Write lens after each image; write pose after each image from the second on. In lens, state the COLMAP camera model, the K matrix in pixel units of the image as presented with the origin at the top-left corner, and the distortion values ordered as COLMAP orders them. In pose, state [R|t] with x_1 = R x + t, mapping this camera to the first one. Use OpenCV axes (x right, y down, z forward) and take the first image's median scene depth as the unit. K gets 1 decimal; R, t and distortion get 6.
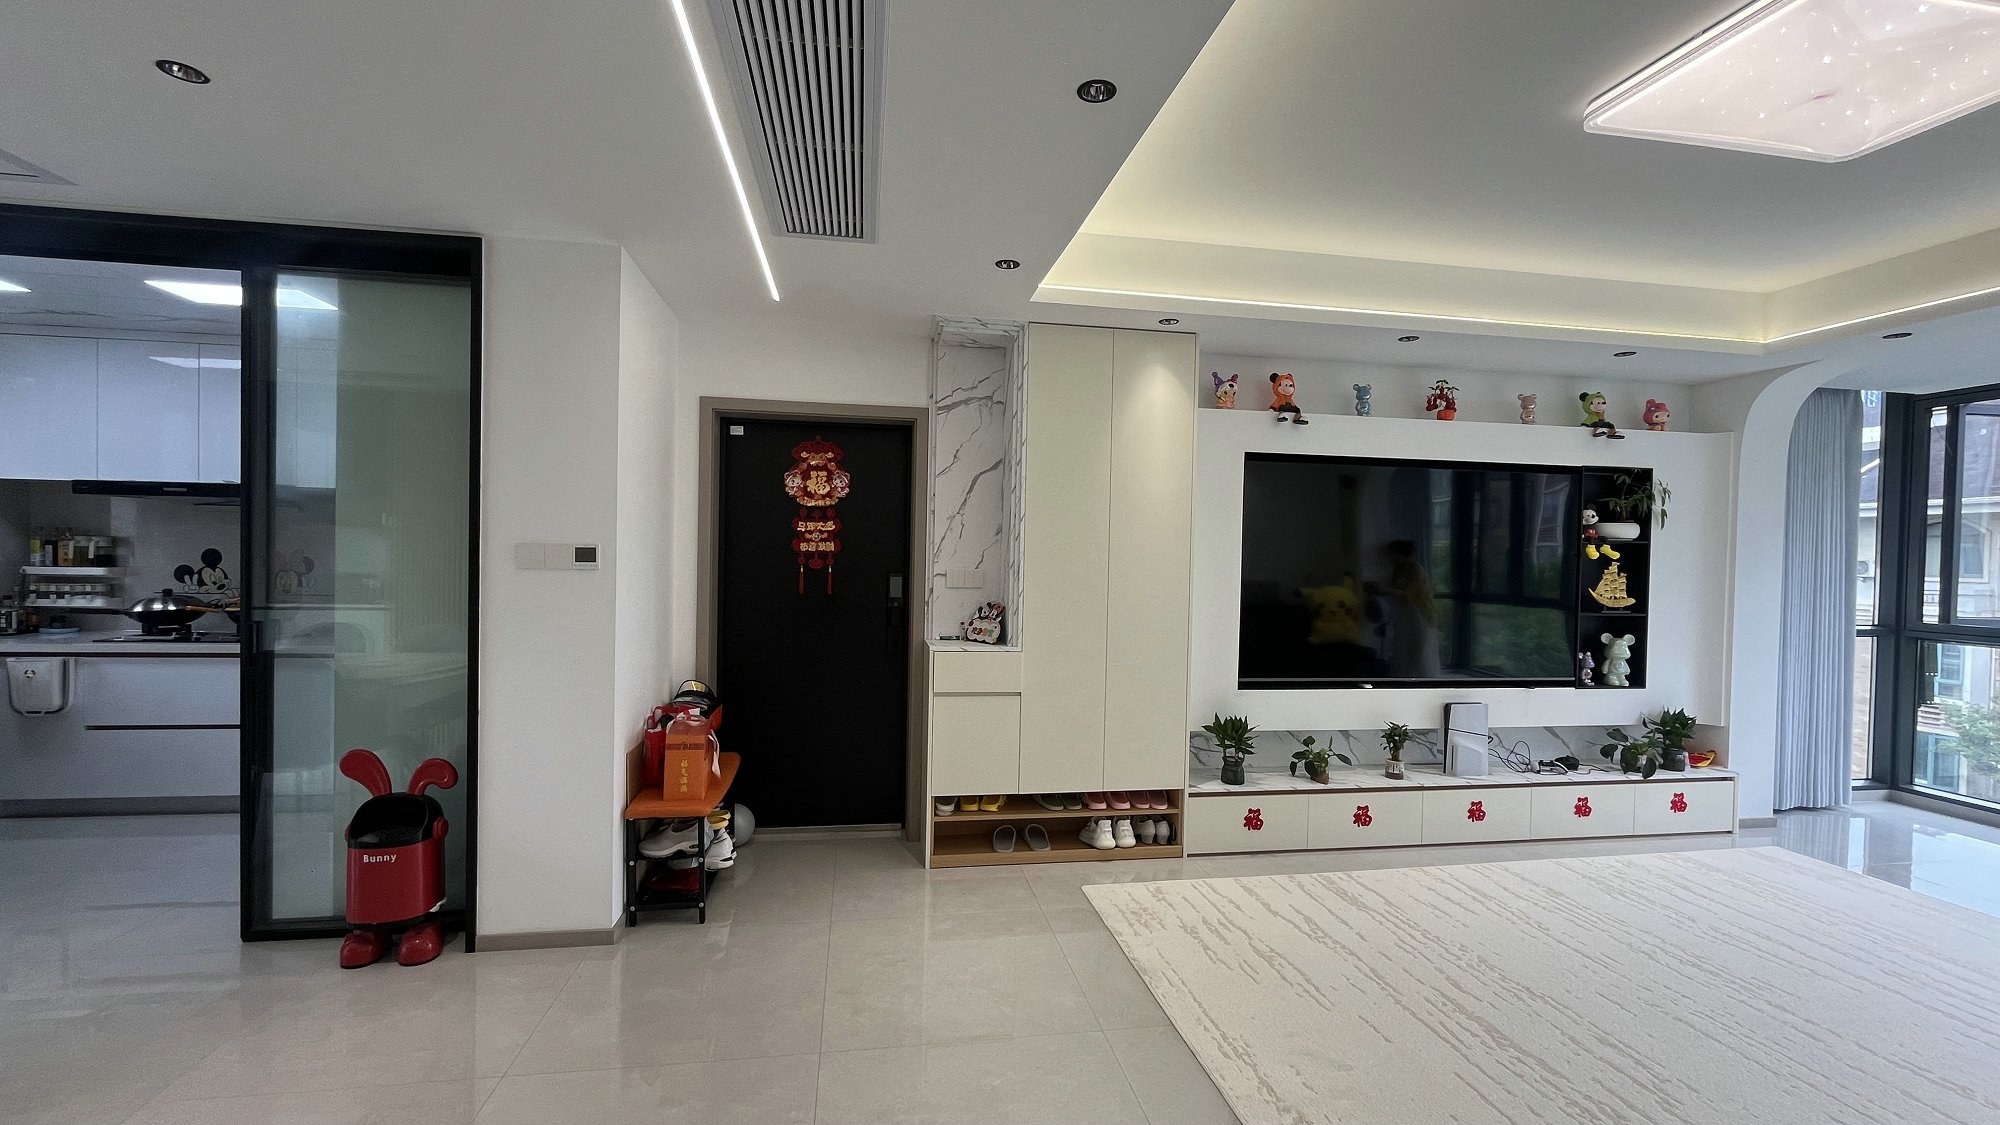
lens RADIAL K [[809.9, 0, 997.2], [0, 809.9, 568.9], [0, 0, 1]] dist [-0.002451, 0.000551]
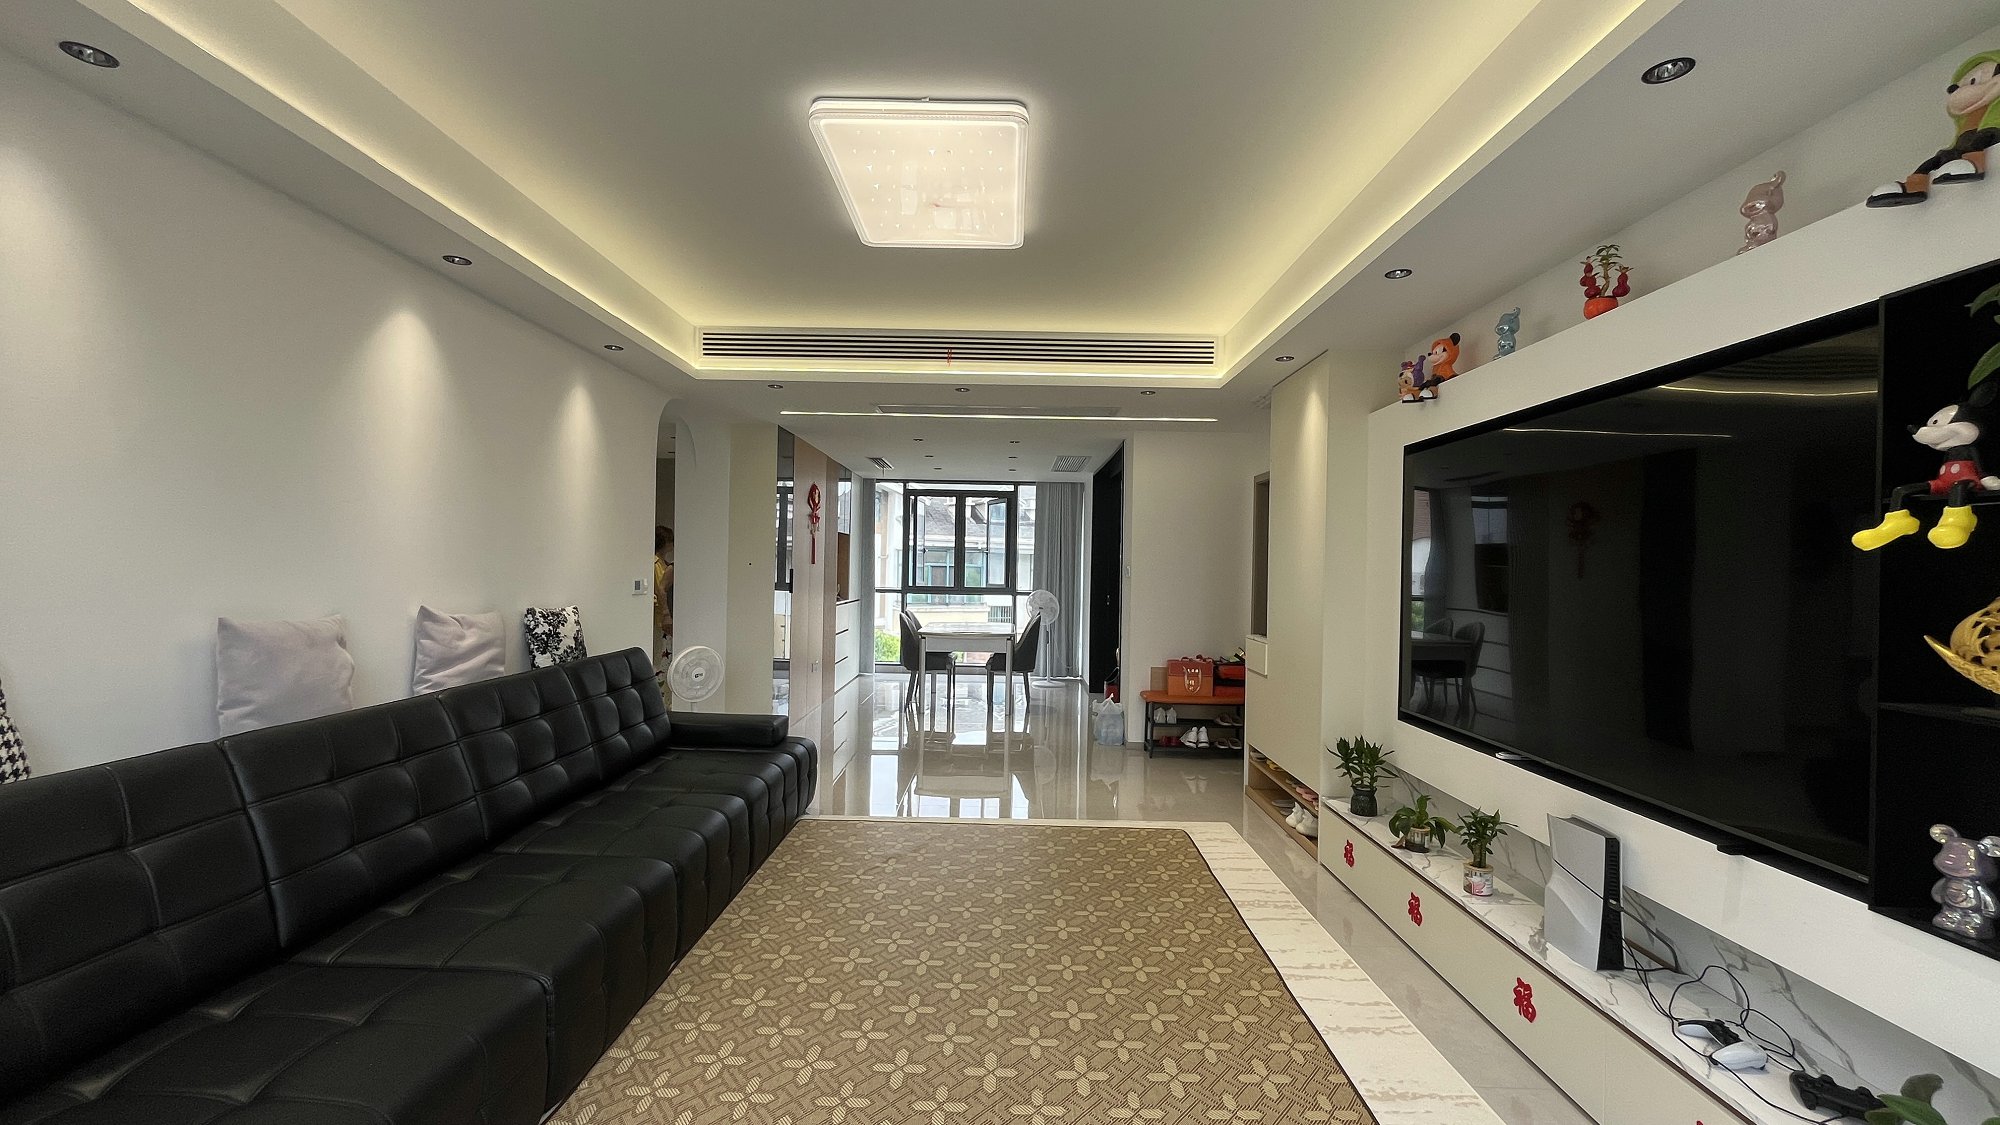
lens RADIAL K [[809.9, 0, 997.2], [0, 809.9, 568.9], [0, 0, 1]] dist [-0.002451, 0.000551]
pose [[-0.174867, -0.021606, -0.984355, 1.454127], [-0.039461, 0.999110, -0.014920, 0.020830], [0.983801, 0.036234, -0.175564, 0.853872]]
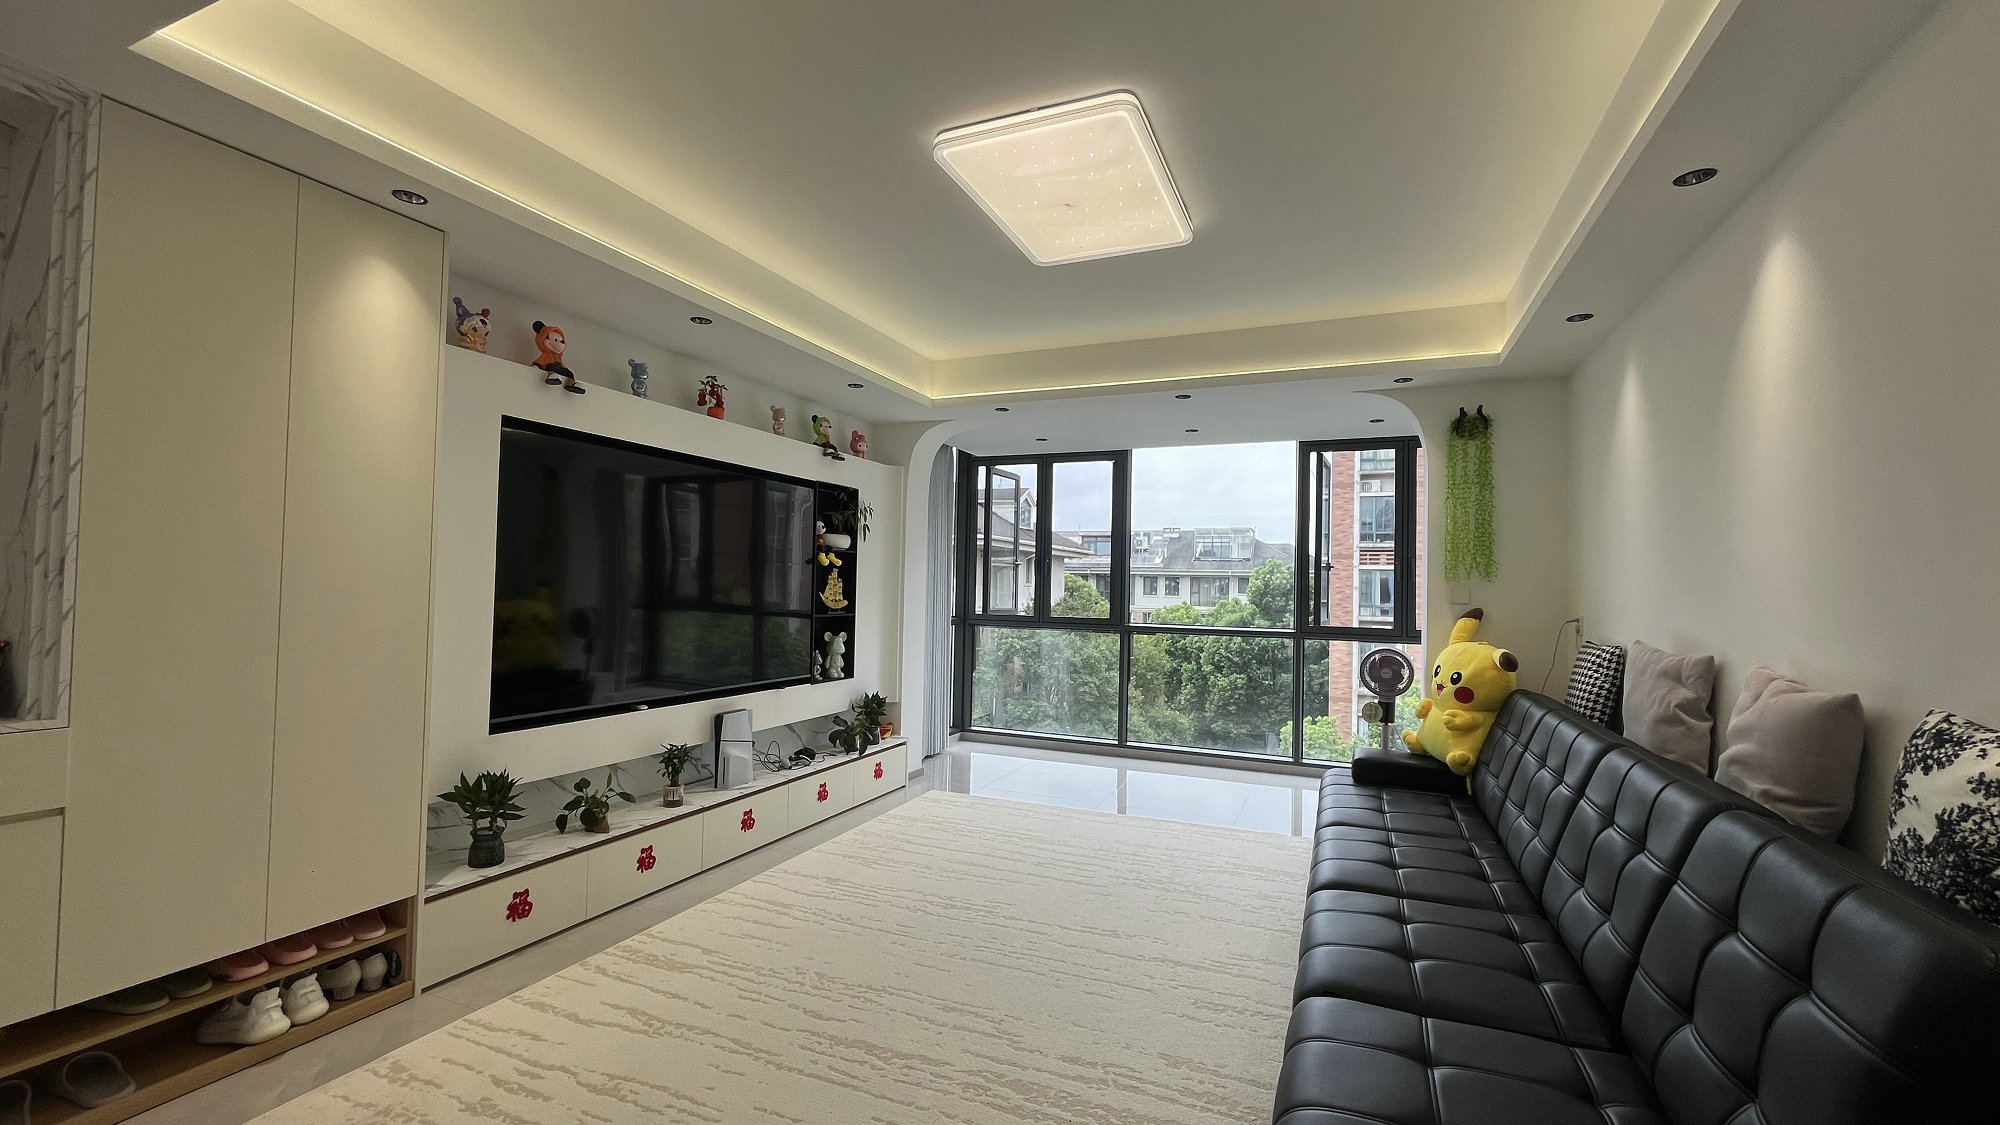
lens RADIAL K [[810.4, 0, 997.9], [0, 810.4, 568.8], [0, 0, 1]] dist [-0.003704, 0.000102]
pose [[0.544343, 0.010982, 0.838791, -0.082589], [0.003765, 0.999872, -0.015534, 0.013054], [-0.838854, 0.011614, 0.544232, 0.246222]]
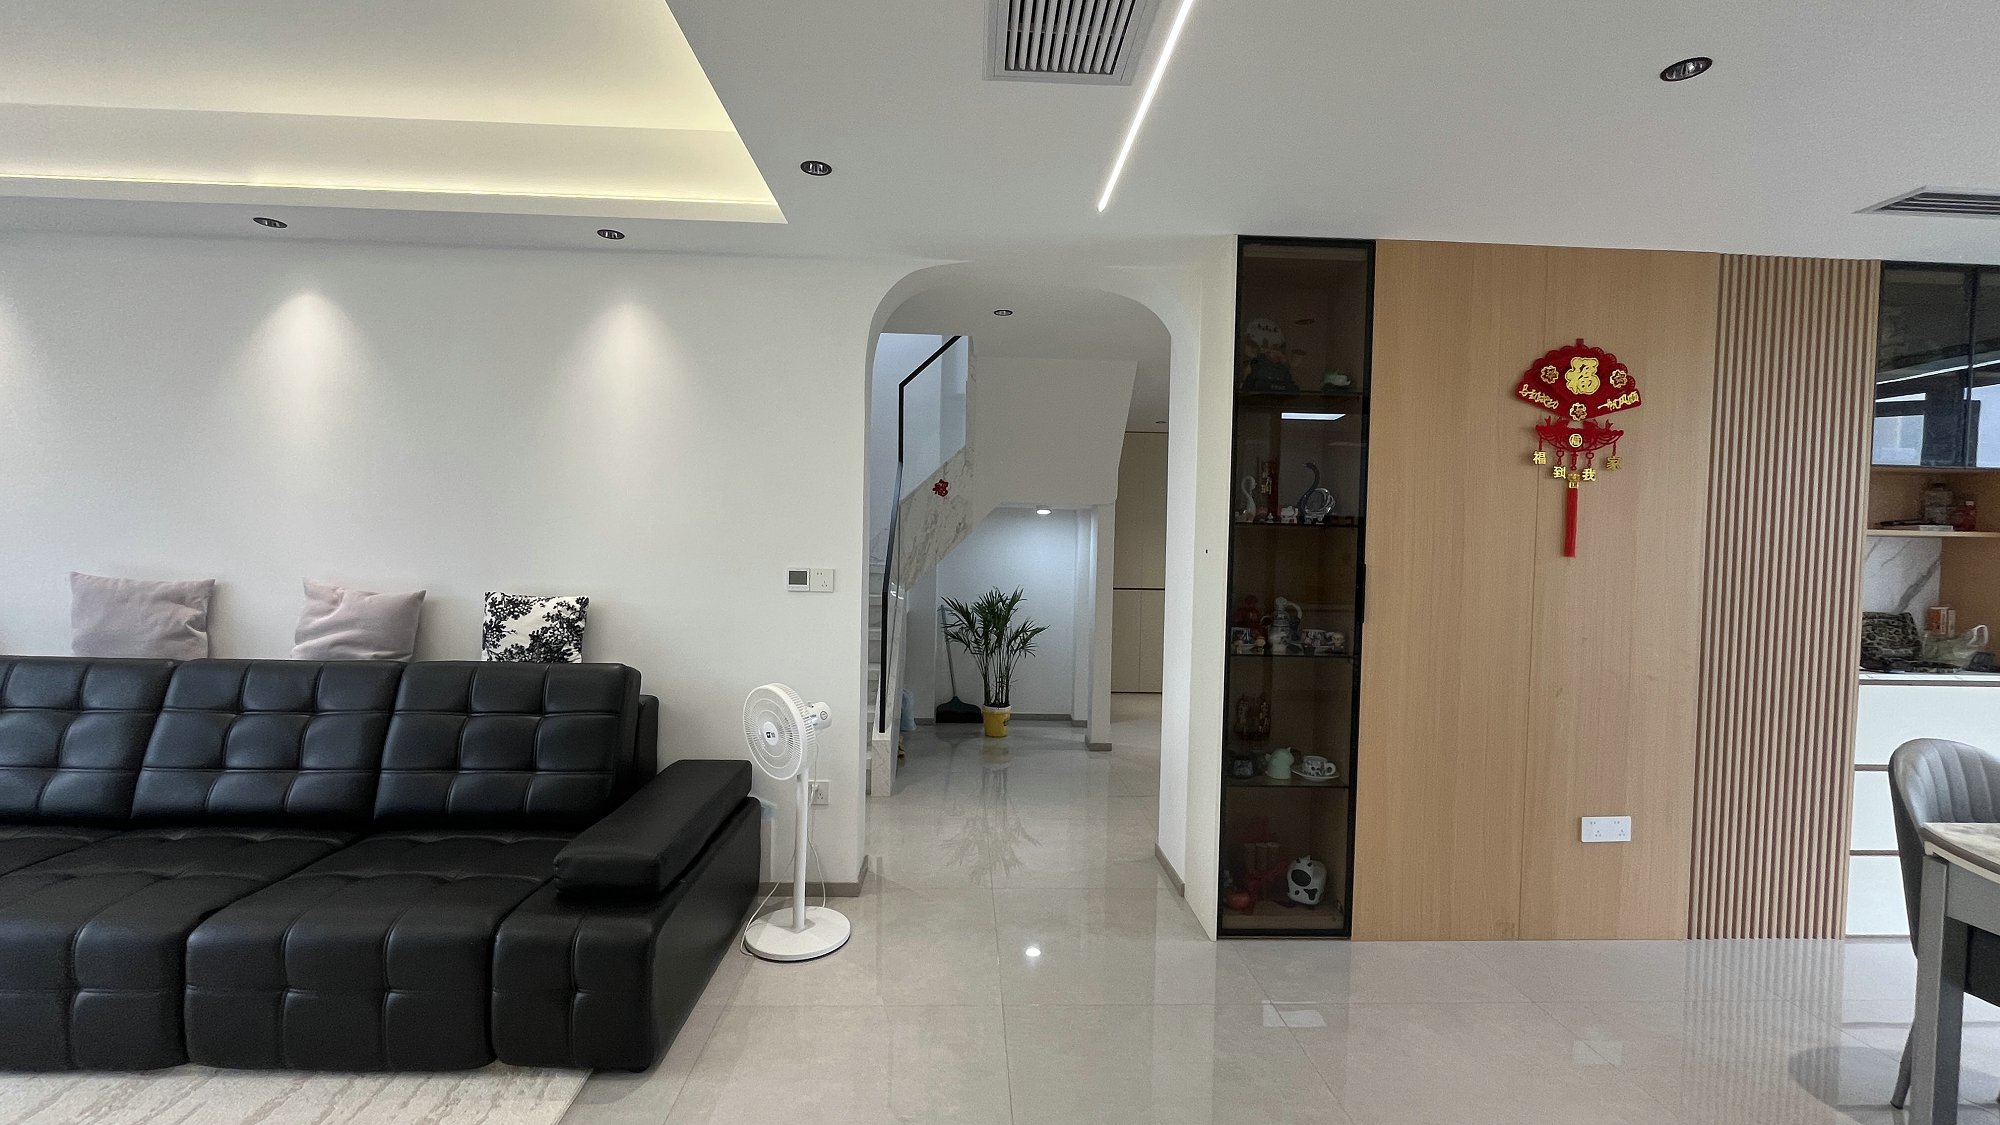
lens RADIAL K [[809.9, 0, 997.2], [0, 809.9, 568.9], [0, 0, 1]] dist [-0.002451, 0.000551]
pose [[-0.991612, -0.044805, 0.121232, -0.130511], [-0.039031, 0.998007, 0.049591, -0.009949], [-0.123213, 0.044444, -0.991385, 0.877448]]
